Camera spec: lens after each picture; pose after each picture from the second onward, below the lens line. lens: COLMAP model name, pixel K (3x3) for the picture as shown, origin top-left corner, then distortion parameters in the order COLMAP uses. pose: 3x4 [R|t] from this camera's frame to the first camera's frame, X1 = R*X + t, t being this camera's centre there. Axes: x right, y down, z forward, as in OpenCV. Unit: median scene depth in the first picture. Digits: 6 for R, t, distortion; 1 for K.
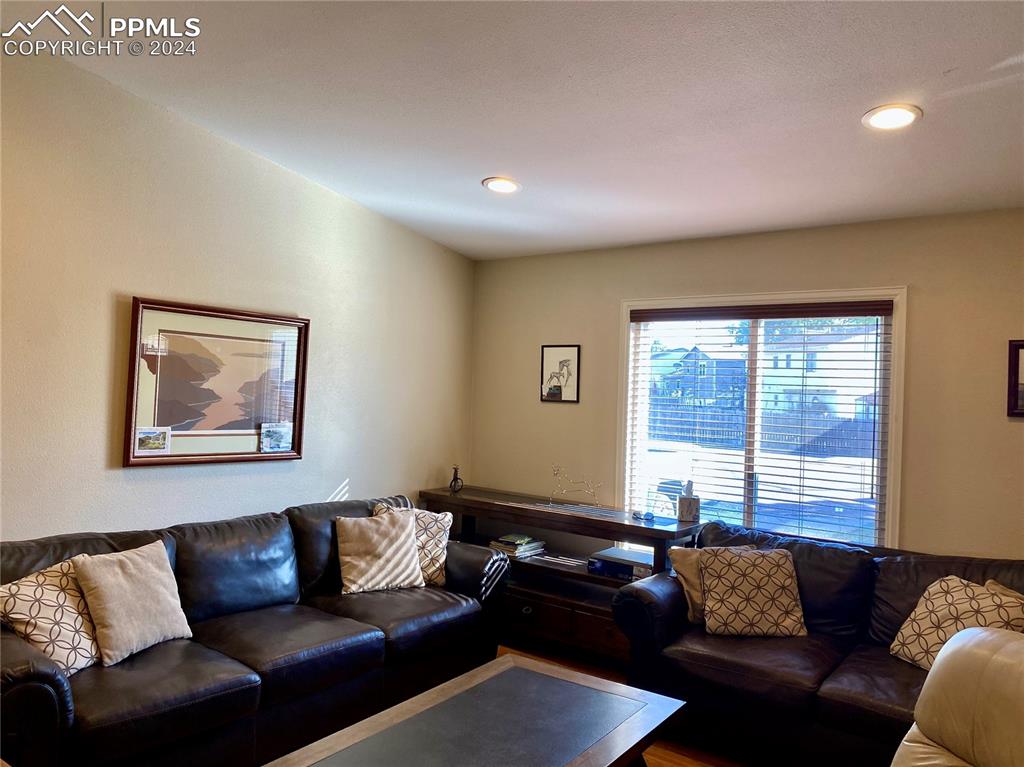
lens RADIAL K [[777.1, 0, 512.0], [0, 777.1, 383.5], [0, 0, 1]] dist [0.009133, 0.005841]
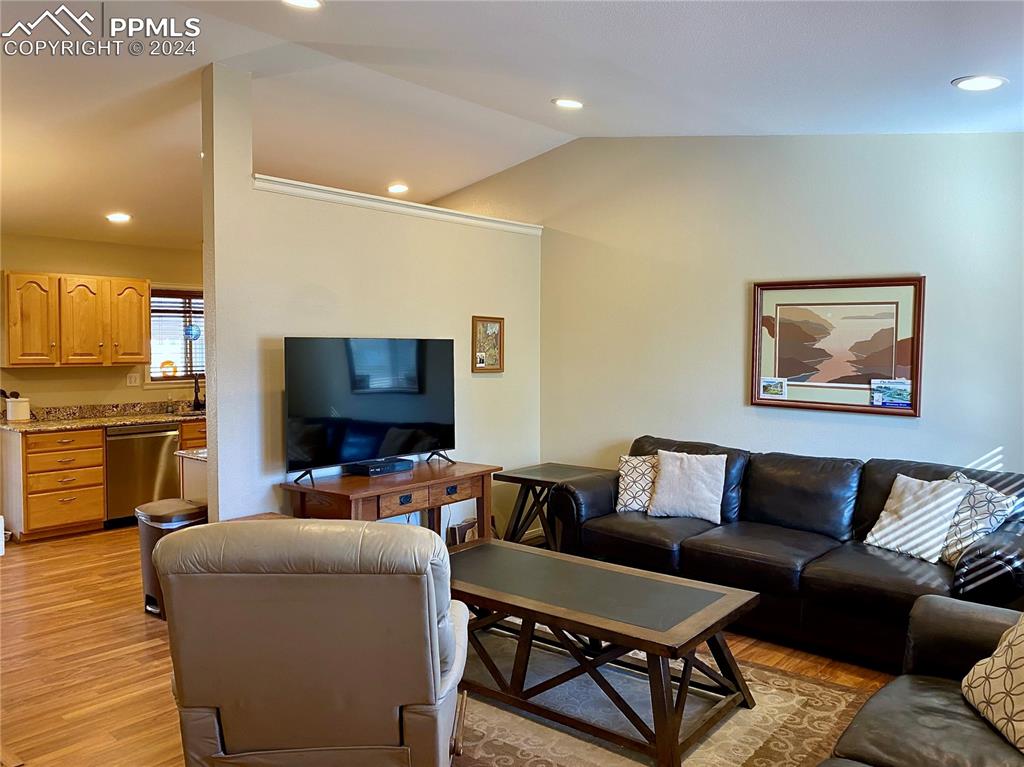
lens RADIAL K [[777.1, 0, 512.0], [0, 777.1, 383.5], [0, 0, 1]] dist [0.009133, 0.005841]
pose [[-0.058347, 0.013377, -0.998207, 0.828403], [-0.000206, 0.999910, 0.013412, 0.044491], [0.998296, 0.000988, -0.058339, 0.584729]]
